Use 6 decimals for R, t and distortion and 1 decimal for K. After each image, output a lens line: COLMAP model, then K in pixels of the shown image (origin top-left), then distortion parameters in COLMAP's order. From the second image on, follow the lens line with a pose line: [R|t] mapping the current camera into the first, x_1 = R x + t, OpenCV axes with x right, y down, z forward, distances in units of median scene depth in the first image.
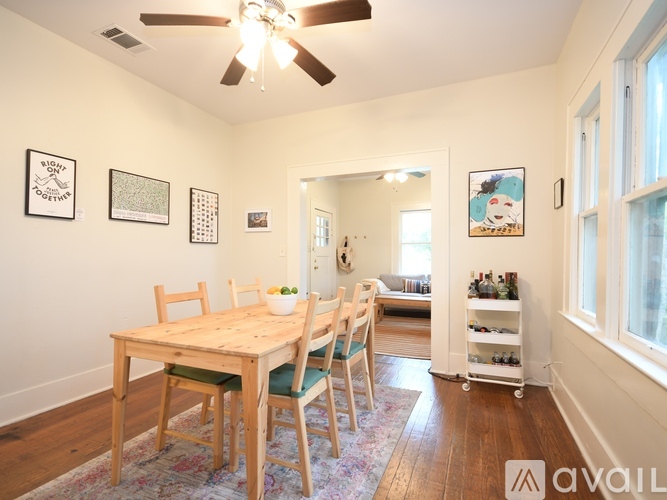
lens RADIAL K [[346.9, 0, 331.3], [0, 346.9, 252.2], [0, 0, 1]] dist [-0.000752, 0.015471]
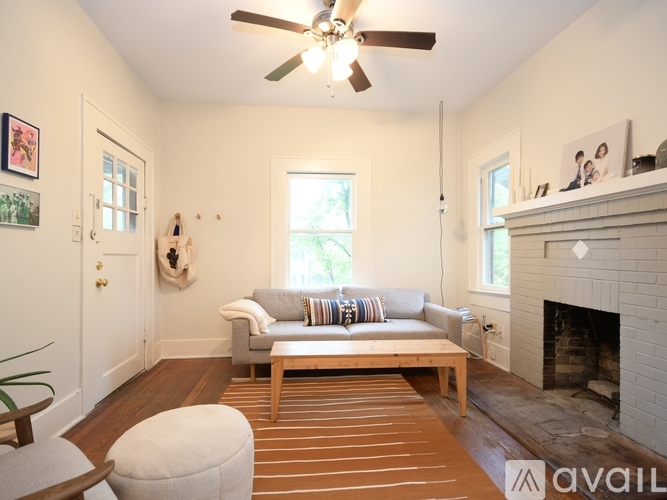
lens RADIAL K [[346.9, 0, 331.3], [0, 346.9, 252.2], [0, 0, 1]] dist [-0.000752, 0.015471]
pose [[0.869558, 0.001065, 0.493830, -0.012321], [-0.002440, 0.999995, 0.002139, 0.008088], [-0.493825, -0.003065, 0.869556, 0.551771]]
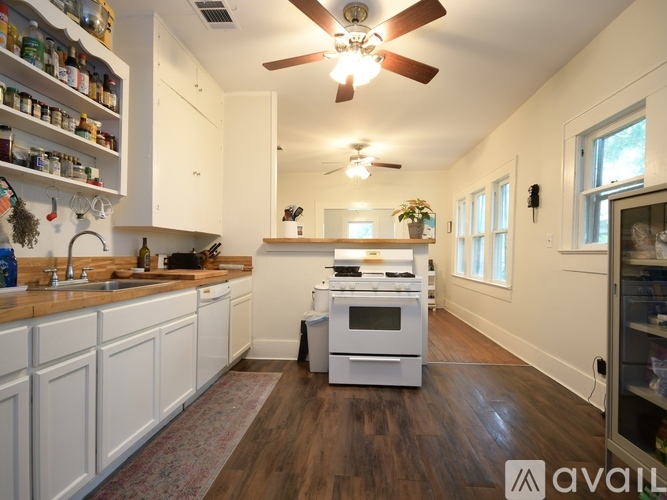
lens RADIAL K [[346.9, 0, 331.3], [0, 346.9, 252.2], [0, 0, 1]] dist [-0.000752, 0.015471]
pose [[0.946656, 0.001682, 0.322242, -0.394862], [-0.006339, 0.999890, 0.013404, -0.007568], [-0.322184, -0.014731, 0.946562, -0.449293]]
